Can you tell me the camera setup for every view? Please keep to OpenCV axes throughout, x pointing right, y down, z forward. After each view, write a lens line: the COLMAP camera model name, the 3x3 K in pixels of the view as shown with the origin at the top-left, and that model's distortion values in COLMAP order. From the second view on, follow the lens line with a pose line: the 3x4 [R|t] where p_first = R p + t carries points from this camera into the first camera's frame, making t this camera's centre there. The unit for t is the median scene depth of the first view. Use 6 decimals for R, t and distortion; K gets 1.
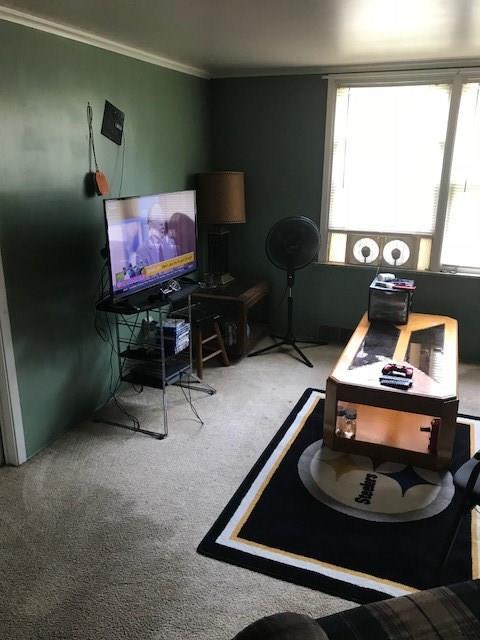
lens RADIAL K [[526.2, 0, 240.0], [0, 526.2, 320.0], [0, 0, 1]] dist [-0.007715, 0.011523]
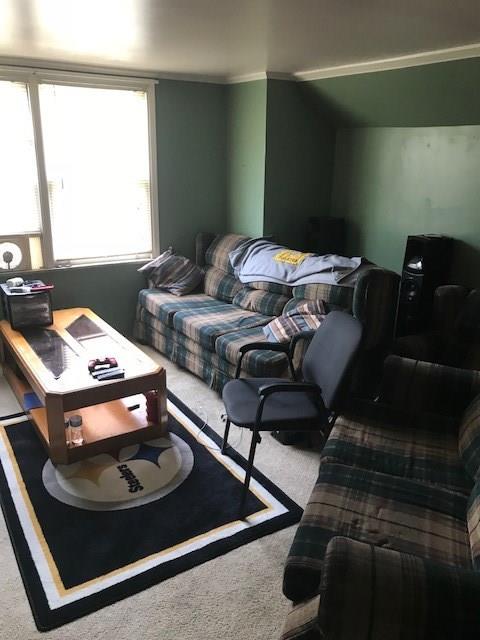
lens RADIAL K [[526.2, 0, 240.0], [0, 526.2, 320.0], [0, 0, 1]] dist [-0.007715, 0.011523]
pose [[0.579310, -0.242910, 0.778071, -0.326252], [0.232668, 0.964128, 0.127763, -0.056107], [-0.781195, 0.107018, 0.615046, 0.138940]]
